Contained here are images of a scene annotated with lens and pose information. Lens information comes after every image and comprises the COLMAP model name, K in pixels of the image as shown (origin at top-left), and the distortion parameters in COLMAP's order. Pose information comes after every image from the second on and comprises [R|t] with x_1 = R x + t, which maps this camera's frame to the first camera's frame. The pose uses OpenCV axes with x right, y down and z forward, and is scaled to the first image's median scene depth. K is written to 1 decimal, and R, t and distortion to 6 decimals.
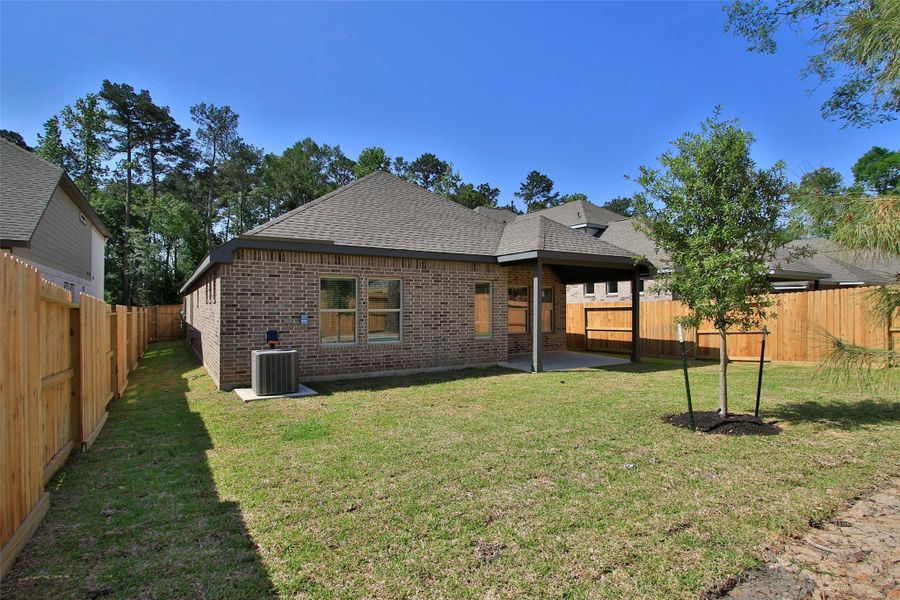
lens RADIAL K [[464.7, 0, 444.1], [0, 464.7, 299.1], [0, 0, 1]] dist [-0.014813, 0.001476]
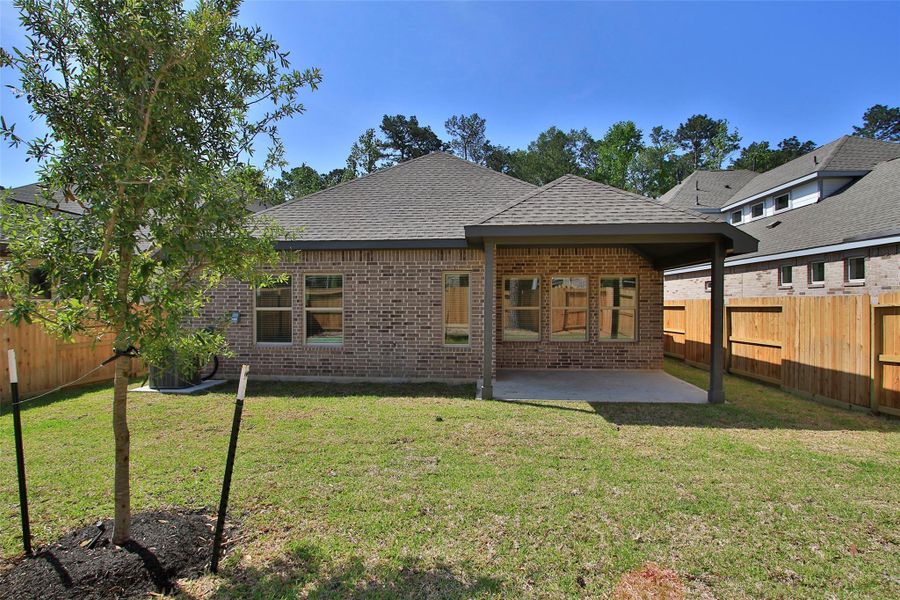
lens RADIAL K [[464.7, 0, 444.1], [0, 464.7, 299.1], [0, 0, 1]] dist [-0.014813, 0.001476]
pose [[0.805143, 0.001728, -0.593078, 0.330606], [0.008480, 0.999860, 0.014425, -0.003531], [0.593020, -0.016644, 0.805016, 0.228271]]
